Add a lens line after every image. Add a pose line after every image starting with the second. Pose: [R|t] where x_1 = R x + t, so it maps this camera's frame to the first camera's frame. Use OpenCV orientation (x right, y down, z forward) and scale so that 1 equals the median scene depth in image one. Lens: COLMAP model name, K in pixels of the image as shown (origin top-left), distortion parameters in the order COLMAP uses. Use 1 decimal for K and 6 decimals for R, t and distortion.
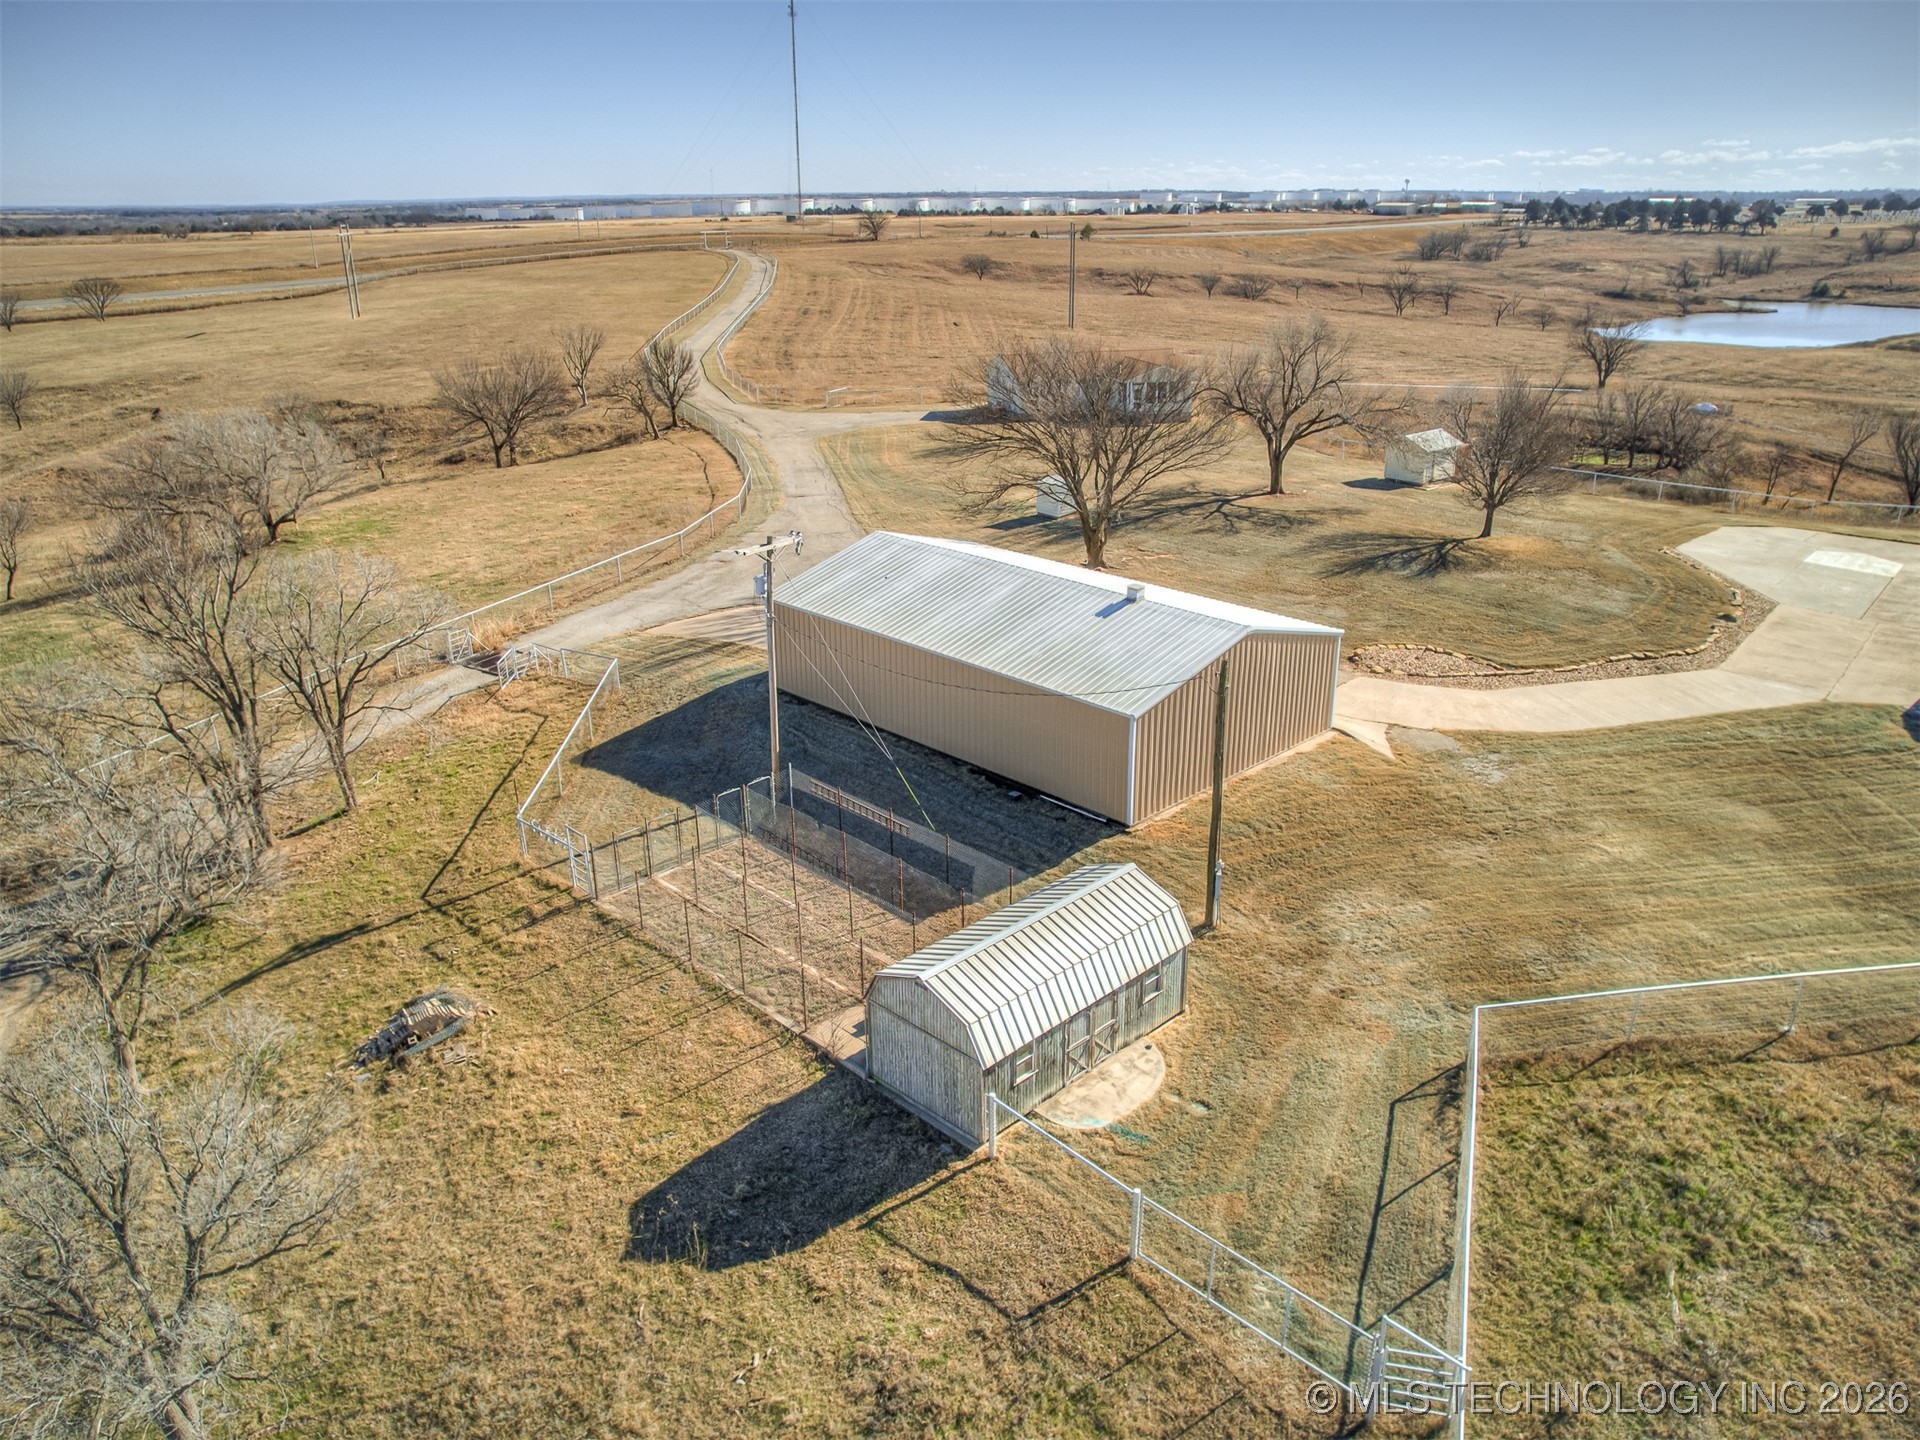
lens RADIAL K [[1382.7, 0, 960.0], [0, 1382.7, 720.0], [0, 0, 1]] dist [-0.079643, 0.062423]
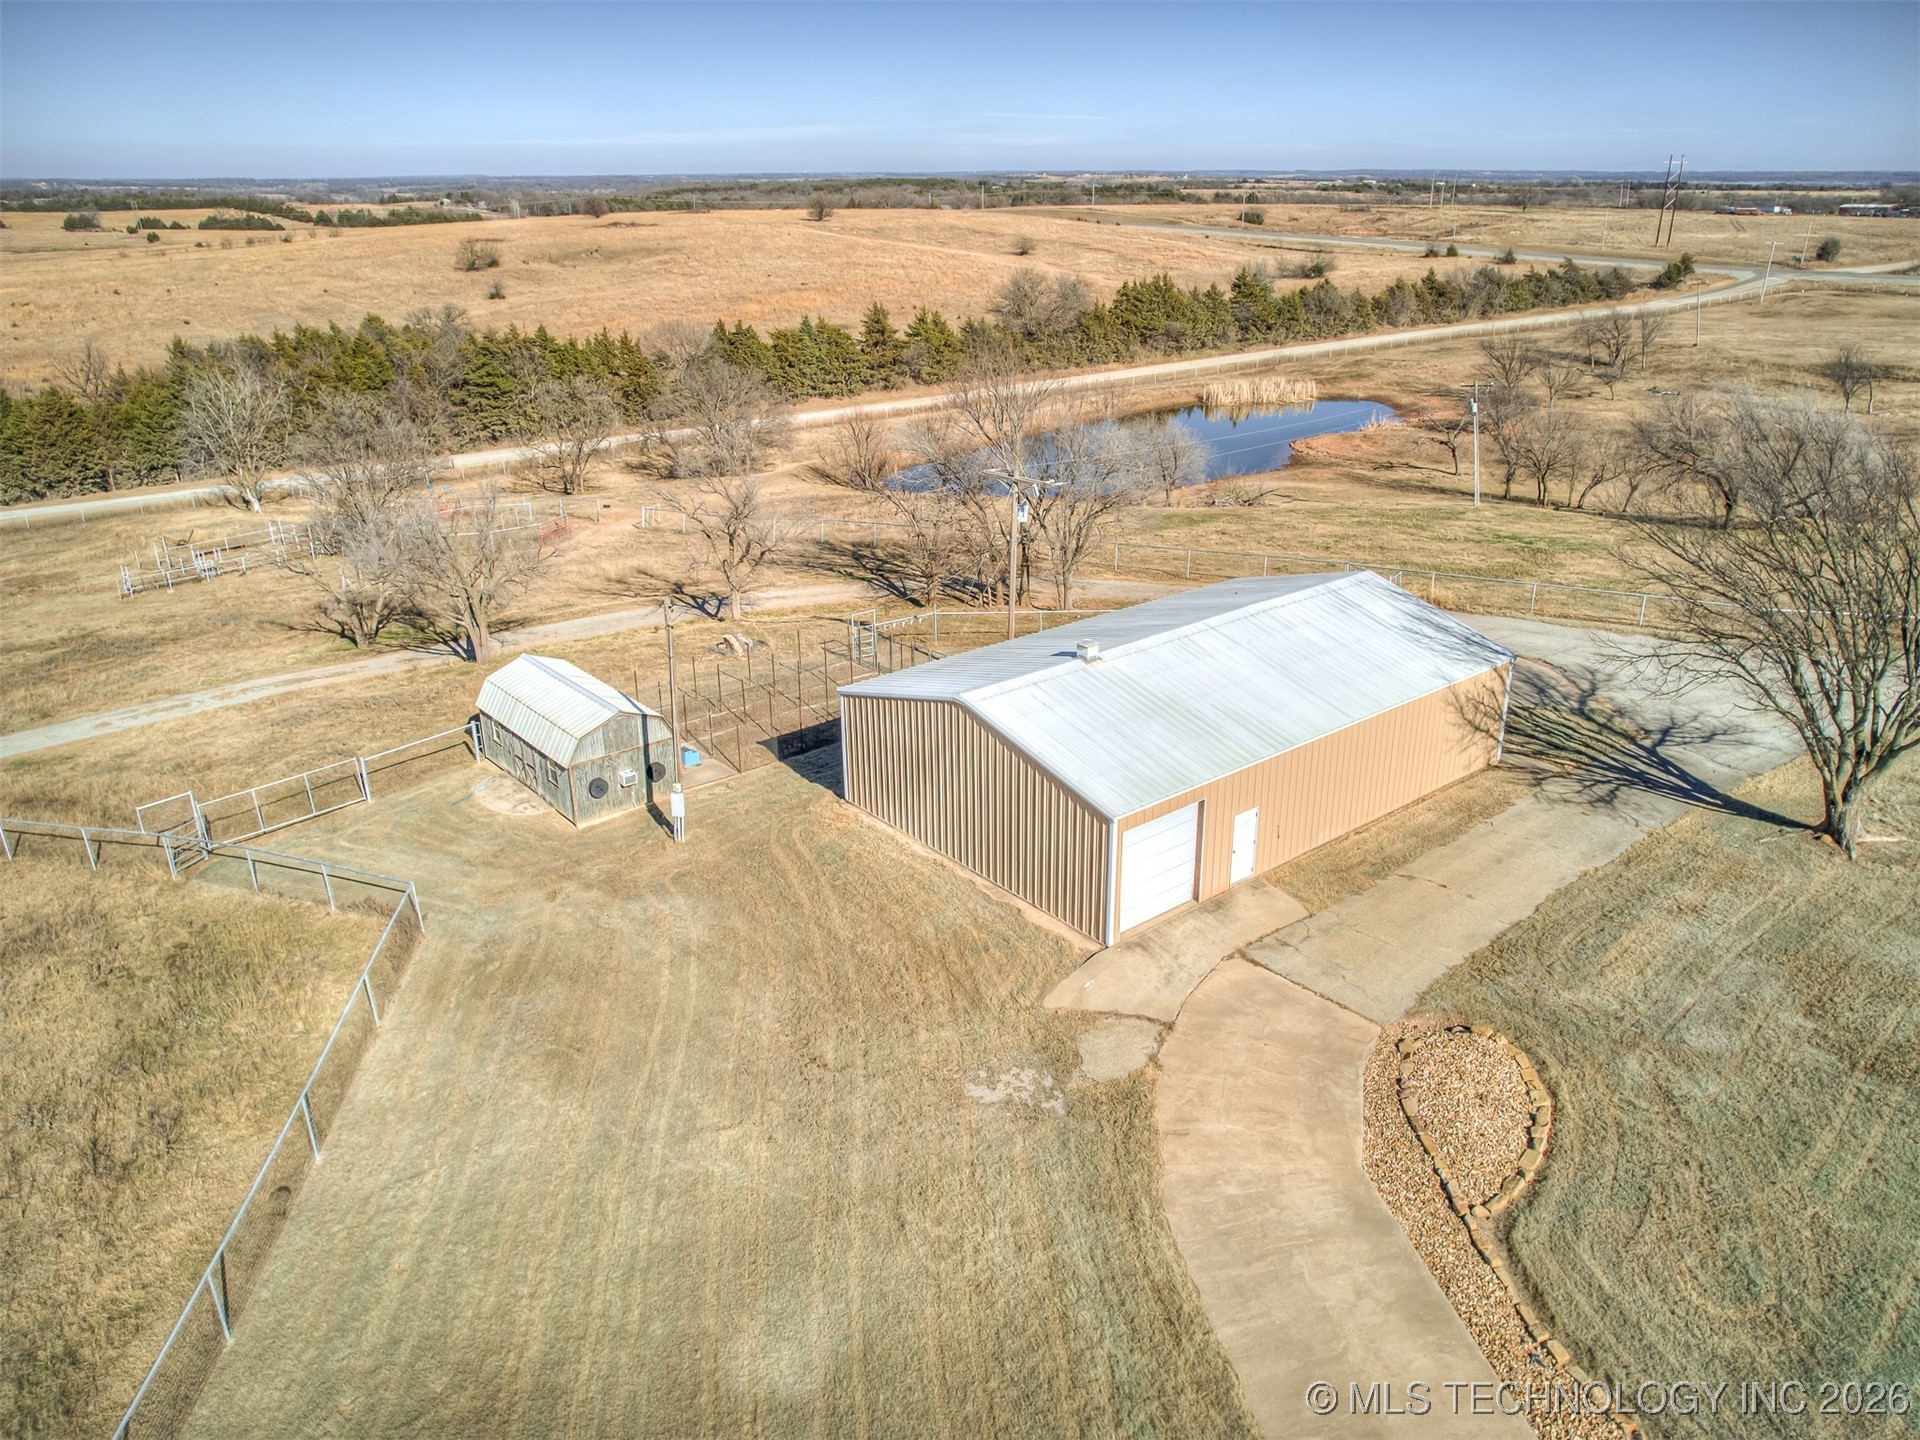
lens RADIAL K [[1382.7, 0, 960.0], [0, 1382.7, 720.0], [0, 0, 1]] dist [-0.079643, 0.062423]
pose [[-0.089677, 0.378199, -0.921371, 0.386535], [-0.353179, 0.852905, 0.384470, -0.146790], [0.931248, 0.359887, 0.057086, 0.375779]]
